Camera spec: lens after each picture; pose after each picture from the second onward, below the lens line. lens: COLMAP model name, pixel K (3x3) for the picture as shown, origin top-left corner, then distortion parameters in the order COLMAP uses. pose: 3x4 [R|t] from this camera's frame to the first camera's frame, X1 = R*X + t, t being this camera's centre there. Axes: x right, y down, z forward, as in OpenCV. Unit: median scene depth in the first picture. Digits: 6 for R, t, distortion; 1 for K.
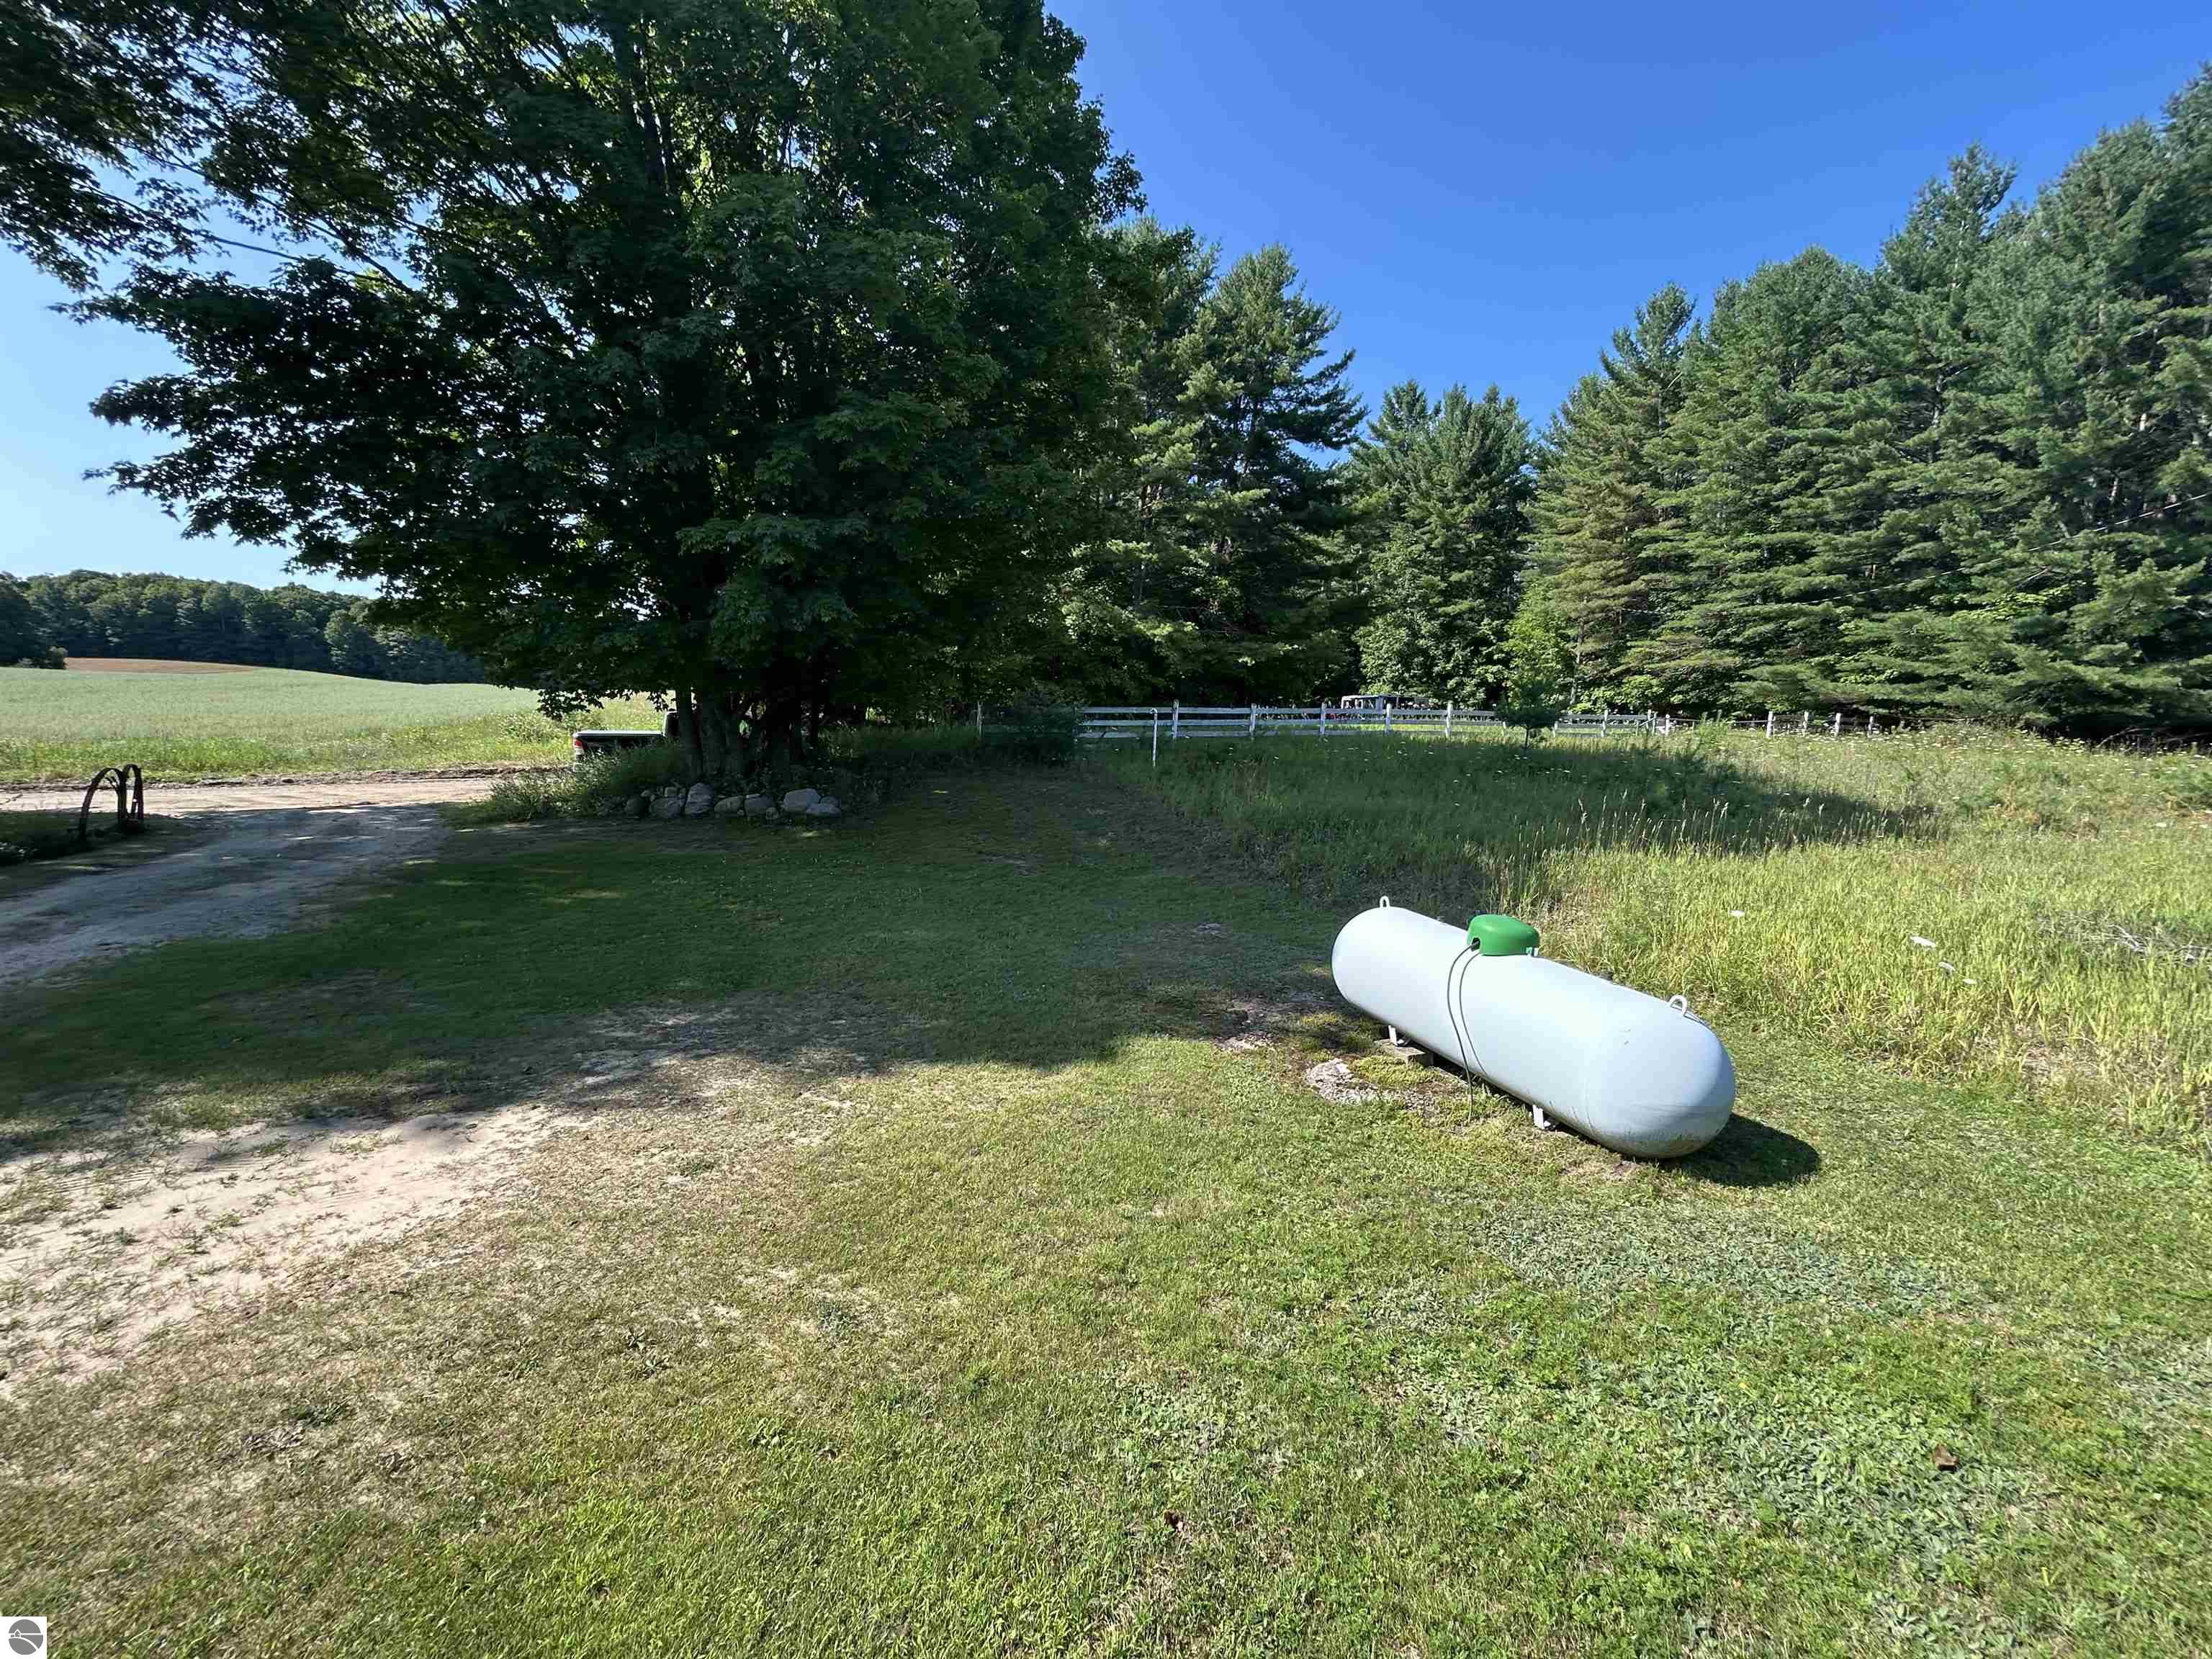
lens RADIAL K [[889.0, 0, 1086.8], [0, 889.0, 815.6], [0, 0, 1]] dist [0.007393, -0.000301]
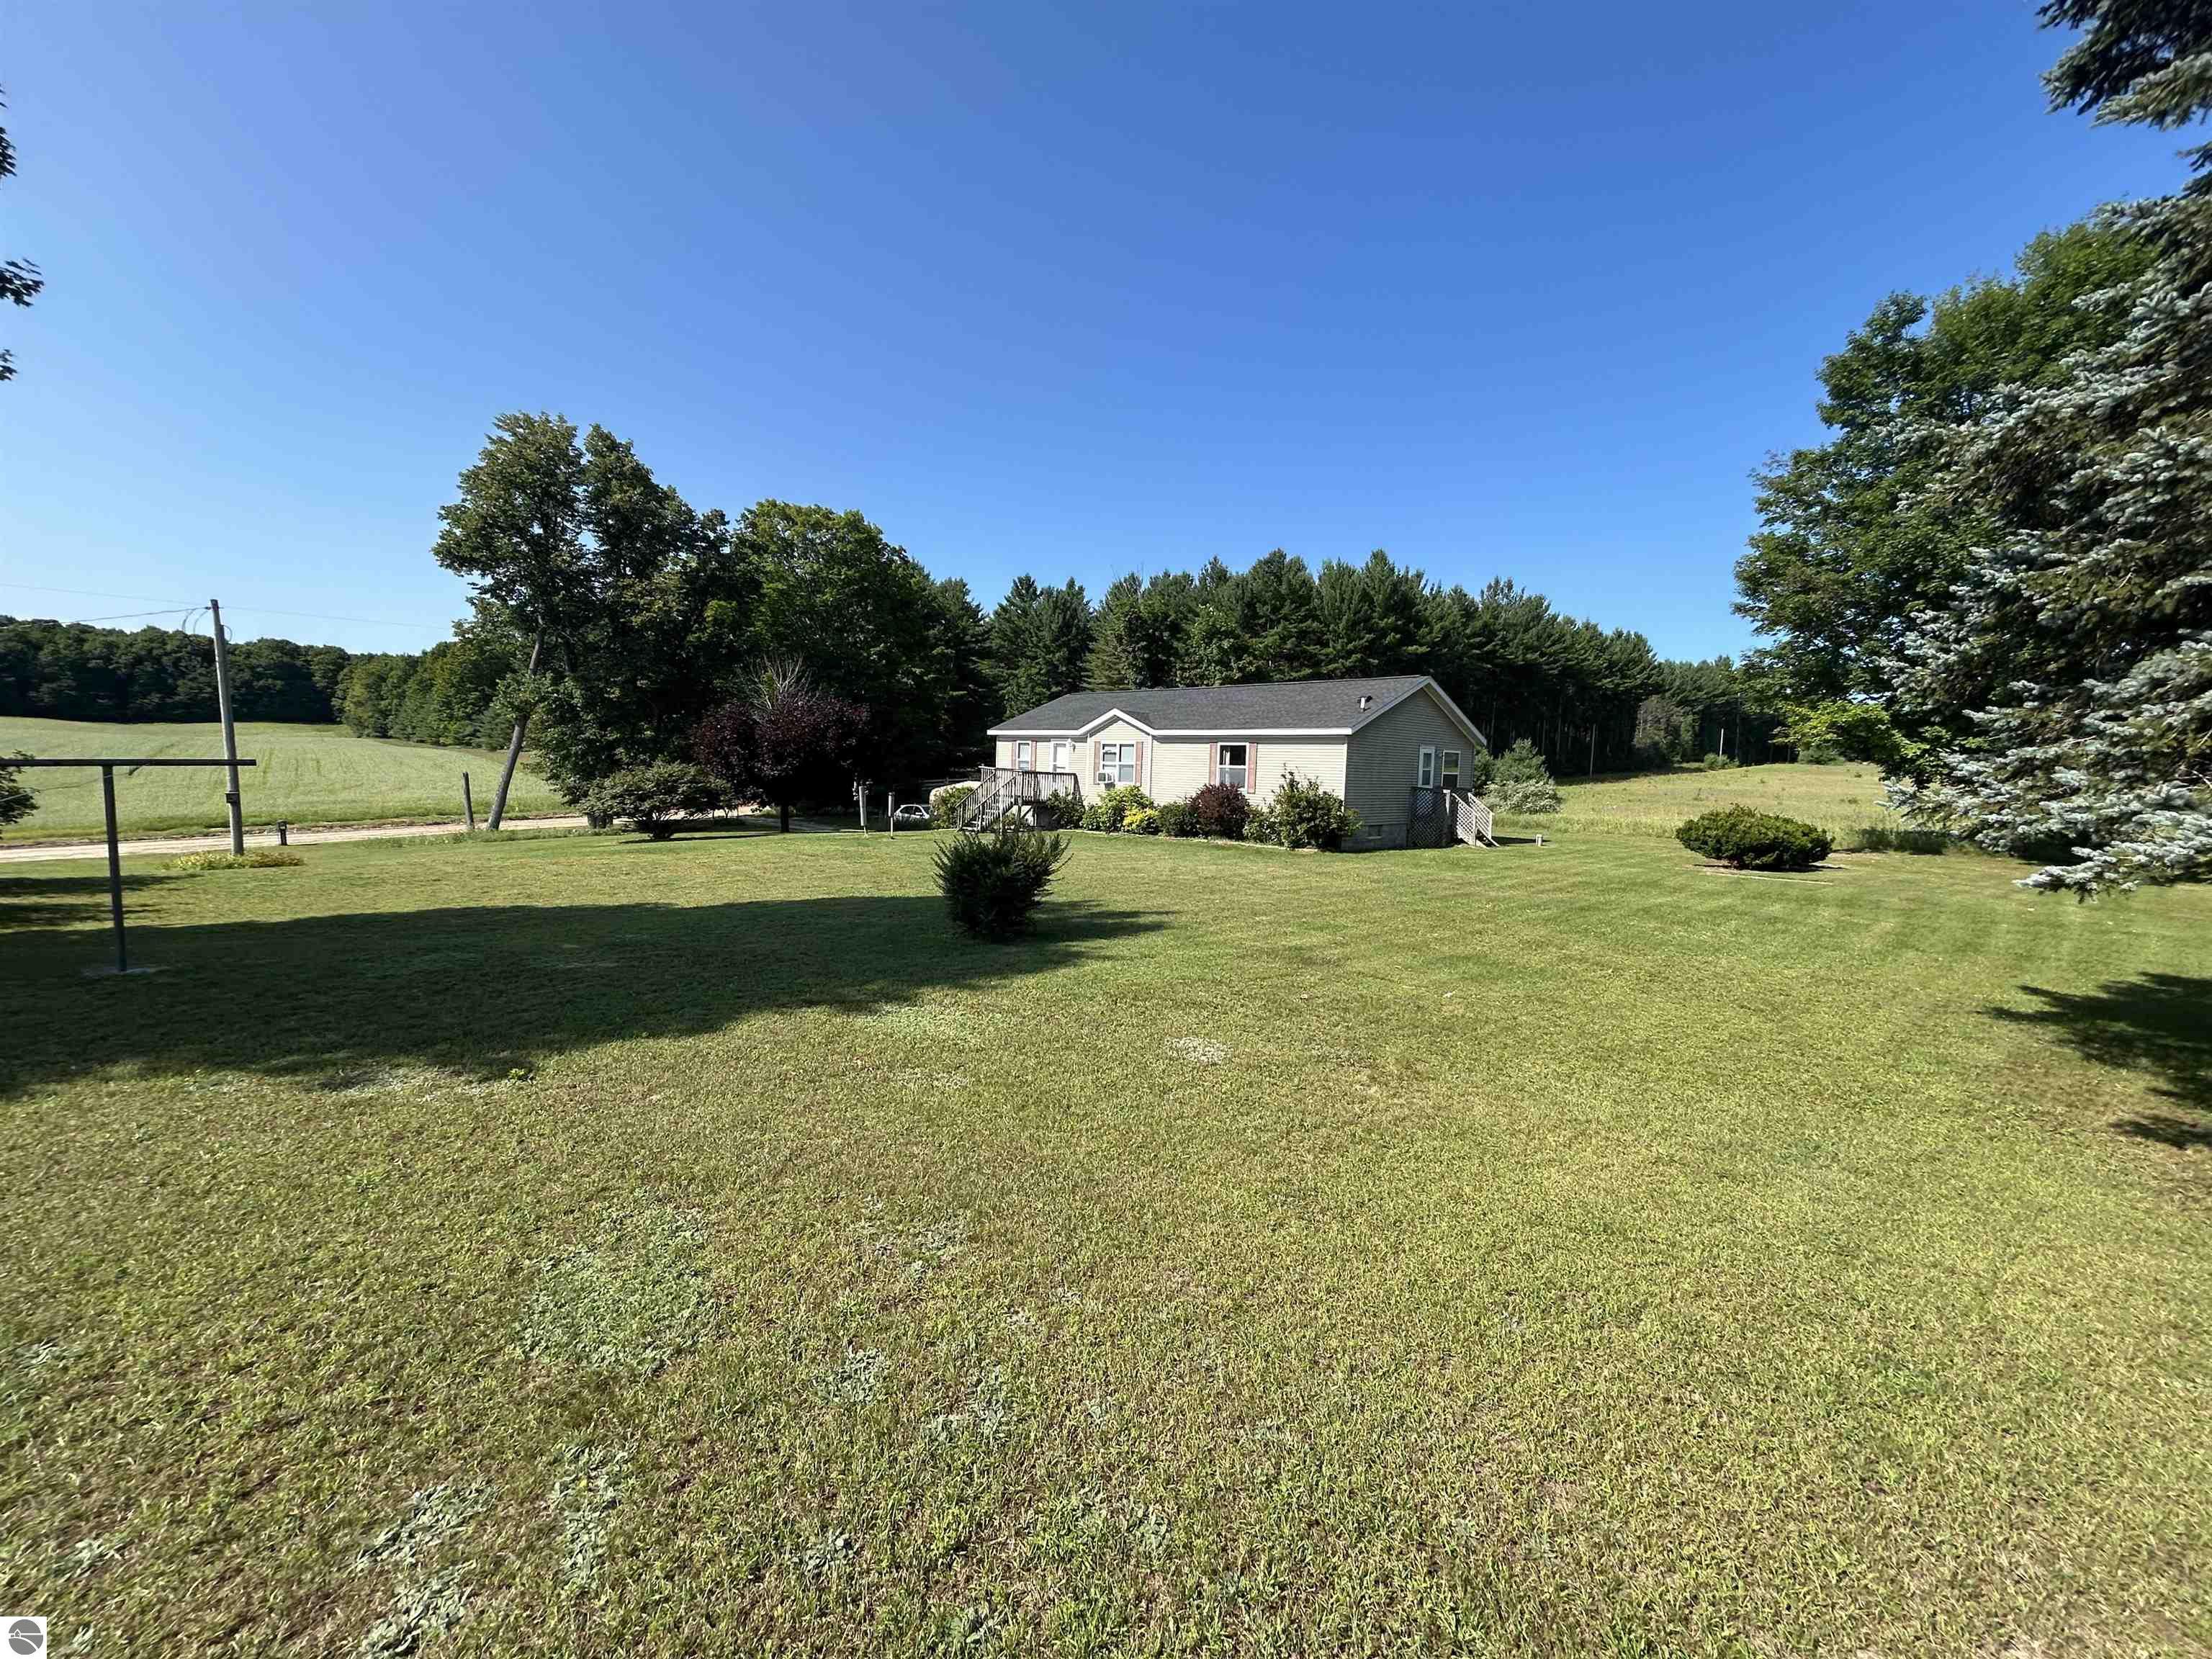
lens RADIAL K [[889.0, 0, 1102.7], [0, 889.0, 829.6], [0, 0, 1]] dist [0.007393, -0.000301]
pose [[0.924796, -0.046267, 0.377639, -0.351122], [0.048539, 0.998815, 0.003504, 0.037385], [-0.377353, 0.015090, 0.925946, -1.277698]]
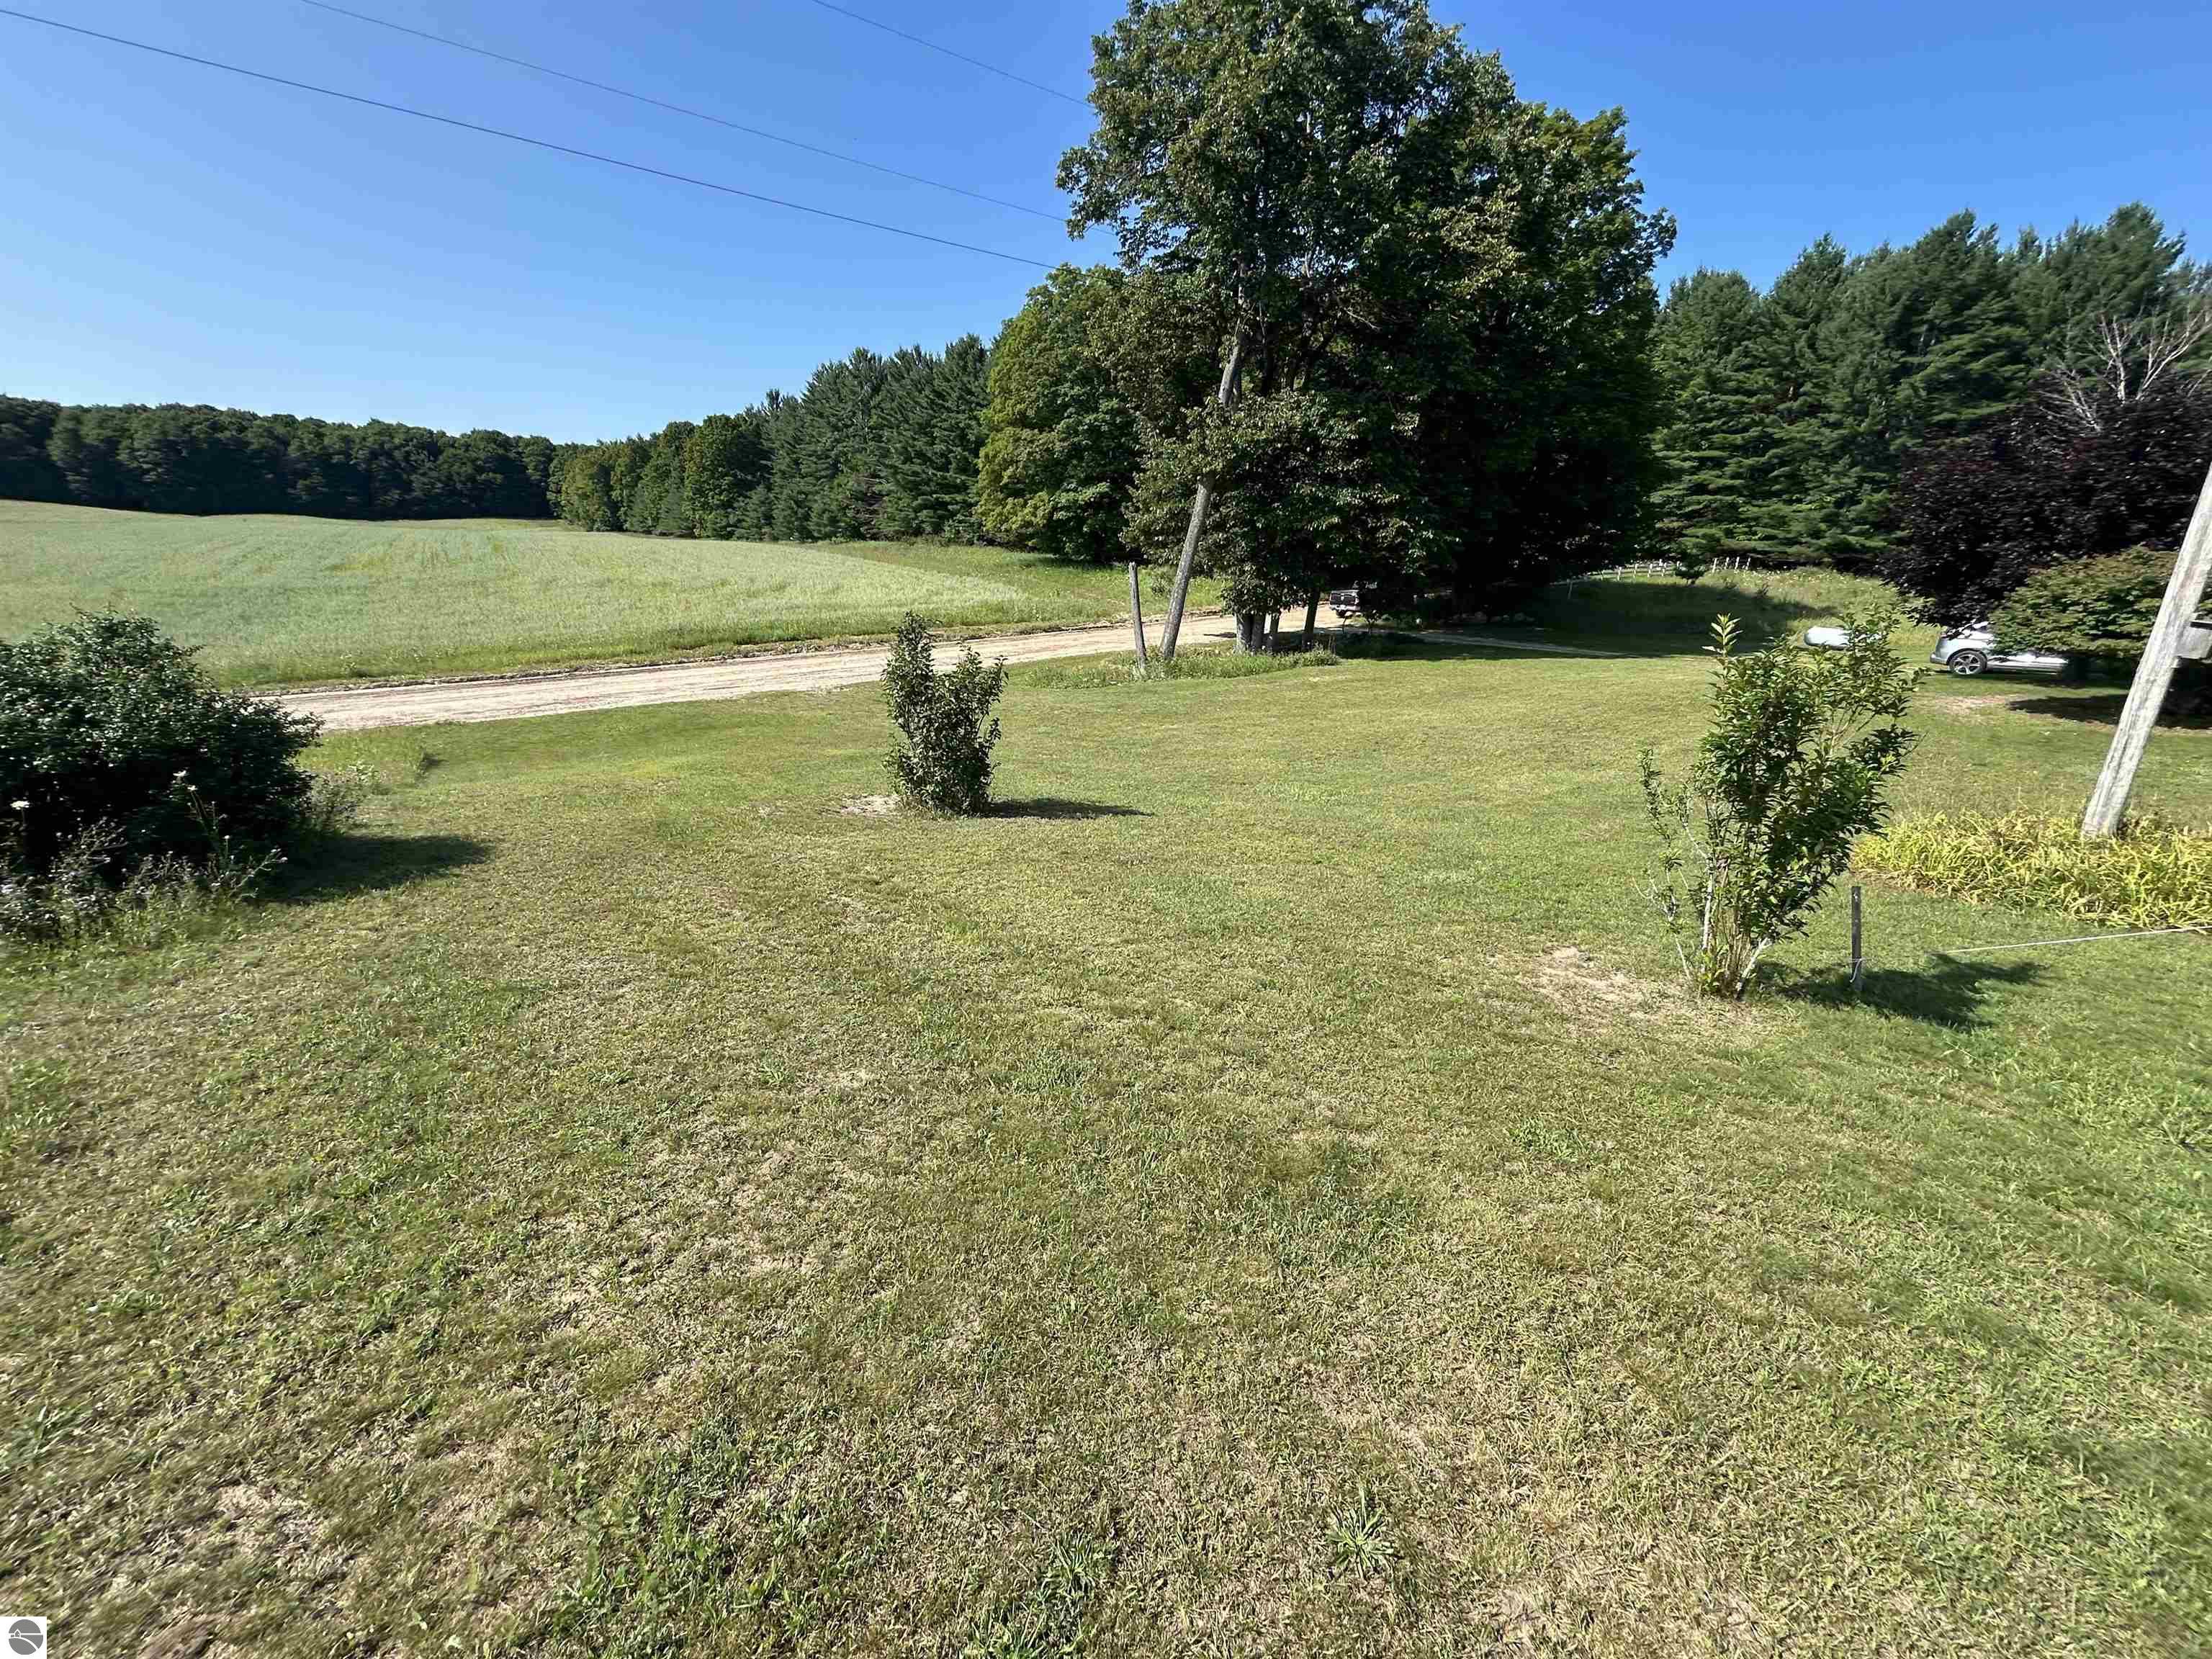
lens RADIAL K [[889.0, 0, 1085.0], [0, 889.0, 819.9], [0, 0, 1]] dist [0.007393, -0.000301]
pose [[0.970314, -0.088954, 0.224895, -0.989801], [0.042141, 0.977863, 0.204961, -0.011770], [-0.238149, -0.189399, 0.952582, -0.605156]]
